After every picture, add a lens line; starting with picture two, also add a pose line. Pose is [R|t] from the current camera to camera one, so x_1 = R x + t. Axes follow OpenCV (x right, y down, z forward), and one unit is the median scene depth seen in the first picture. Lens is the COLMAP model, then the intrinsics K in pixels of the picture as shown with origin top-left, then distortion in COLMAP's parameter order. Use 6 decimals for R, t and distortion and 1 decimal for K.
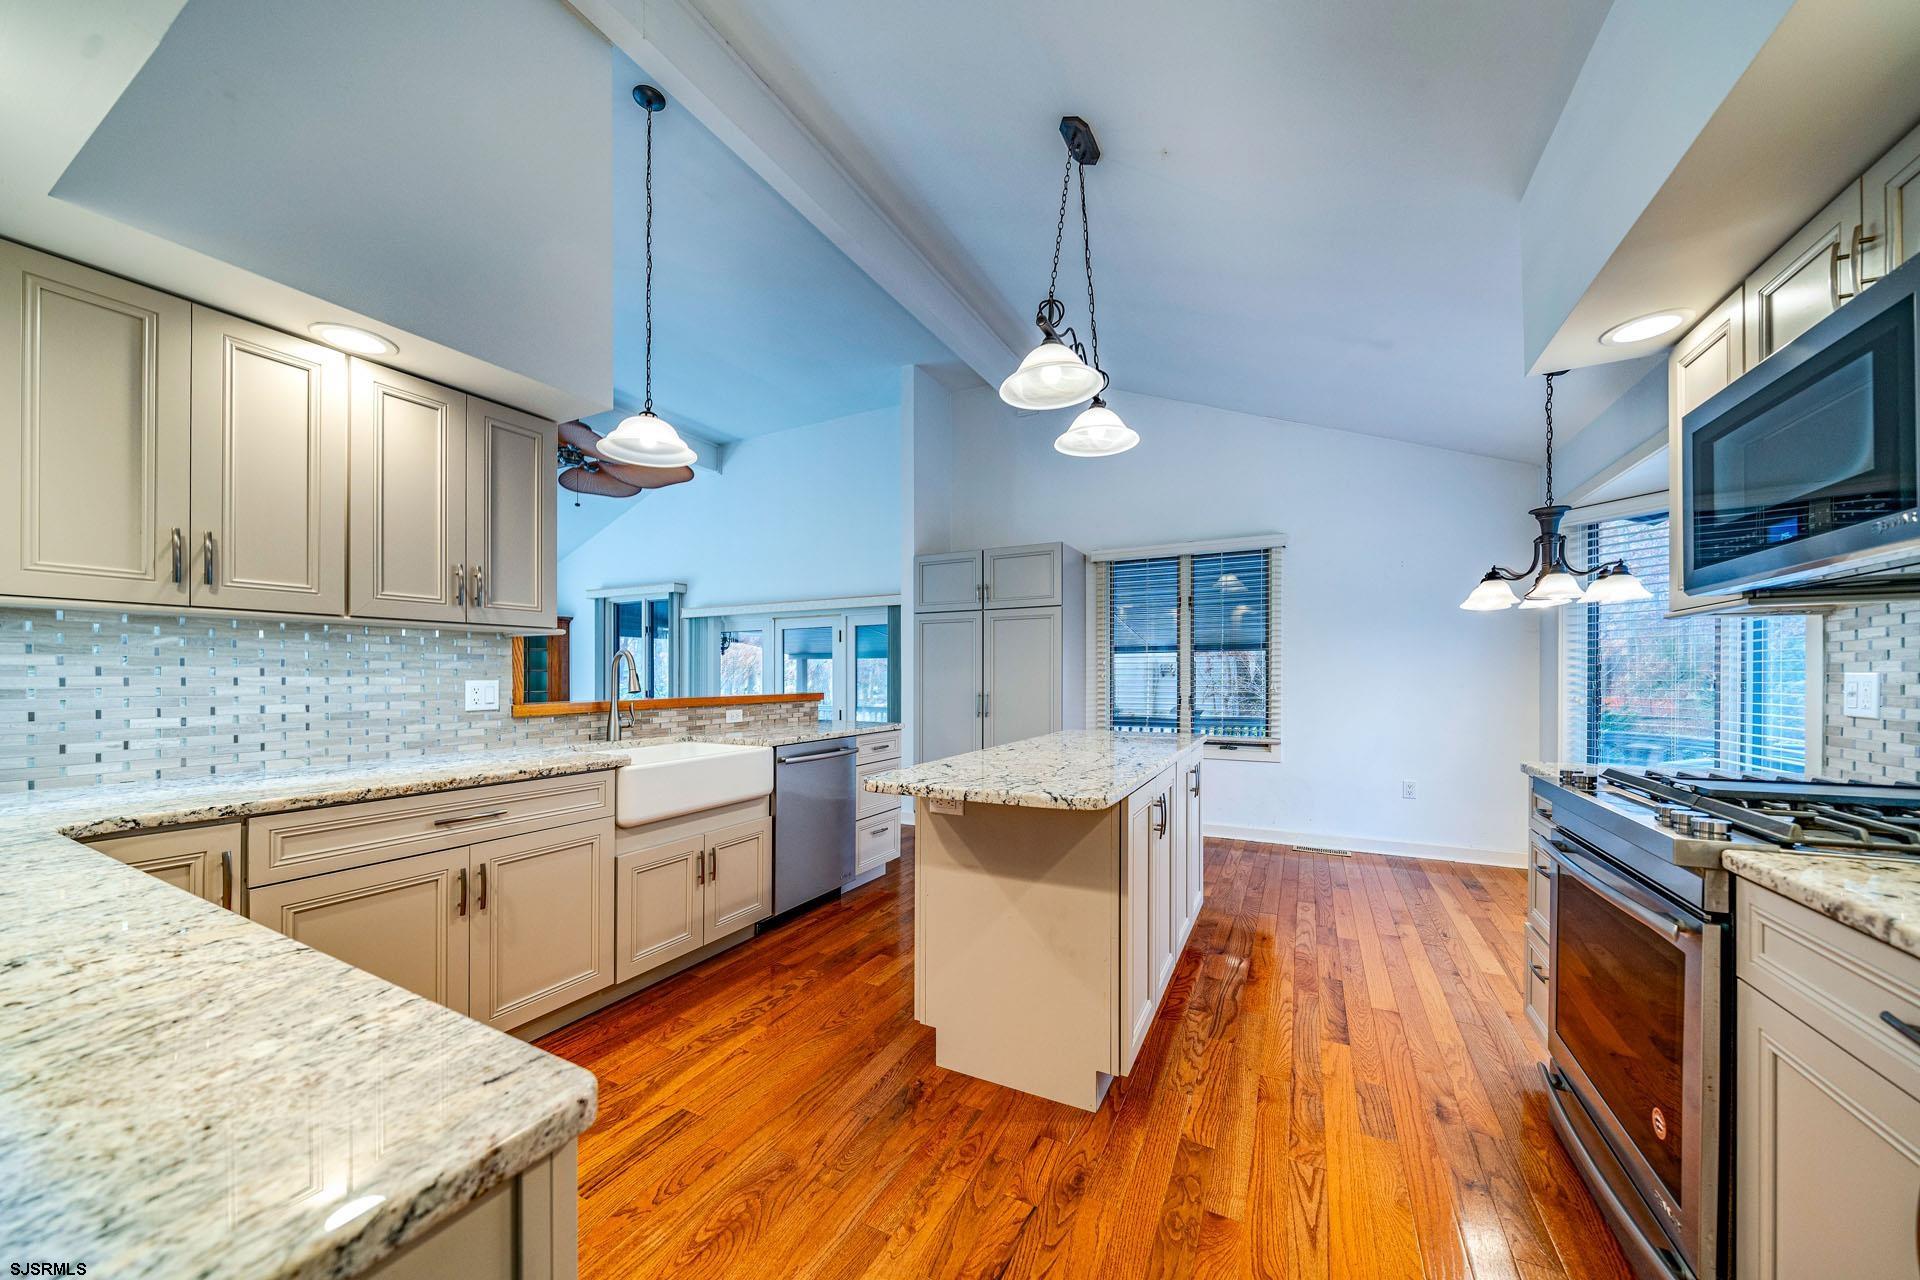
lens RADIAL K [[666.0, 0, 955.3], [0, 666.0, 675.9], [0, 0, 1]] dist [-0.005913, -0.000067]
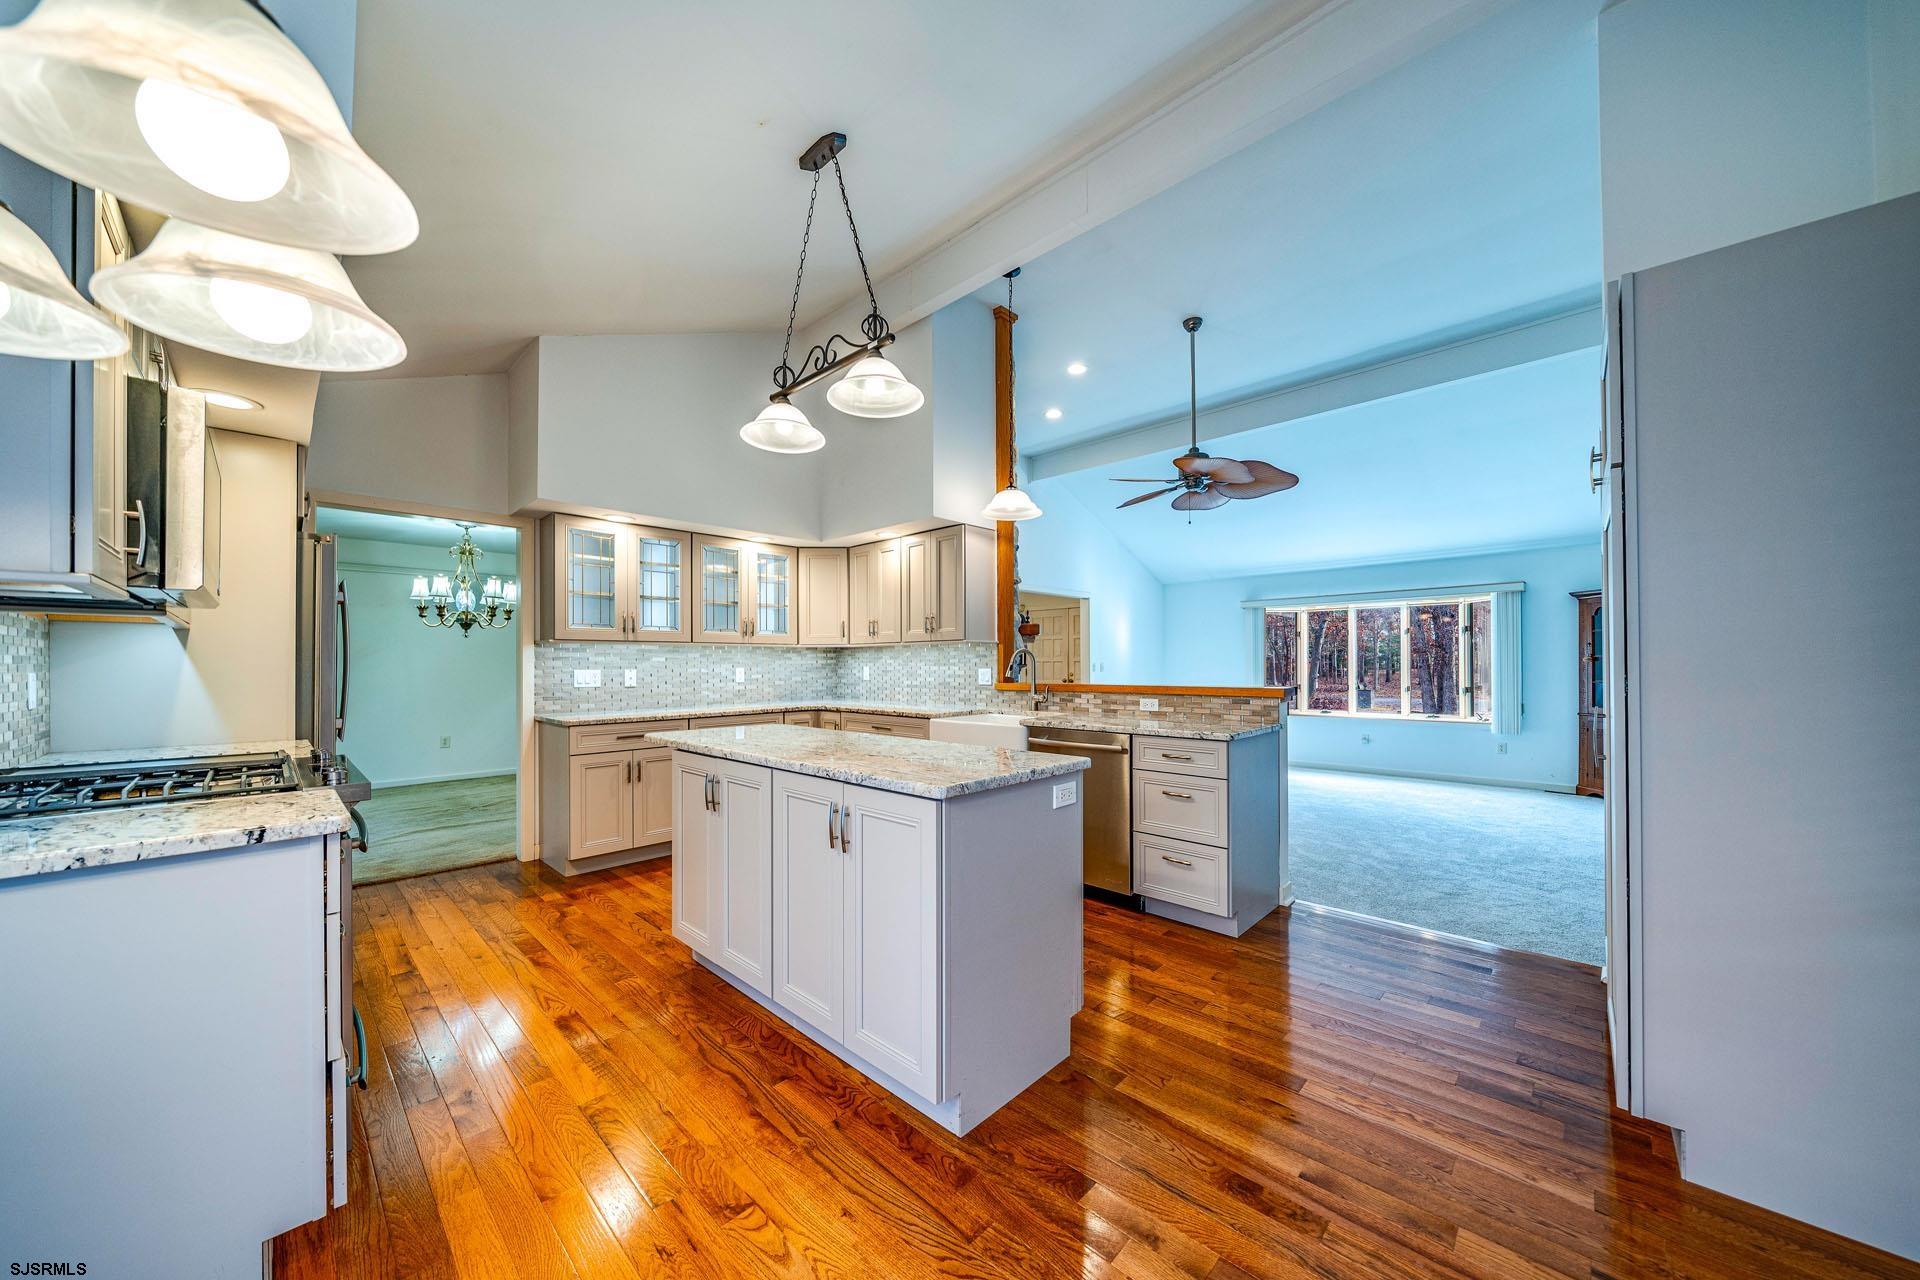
lens RADIAL K [[666.0, 0, 966.2], [0, 666.0, 658.5], [0, 0, 1]] dist [-0.005913, -0.000067]
pose [[-0.269754, -0.008862, -0.962888, 0.877836], [0.002962, 0.999945, -0.010032, -0.002916], [0.962925, -0.005558, -0.269713, 1.172527]]
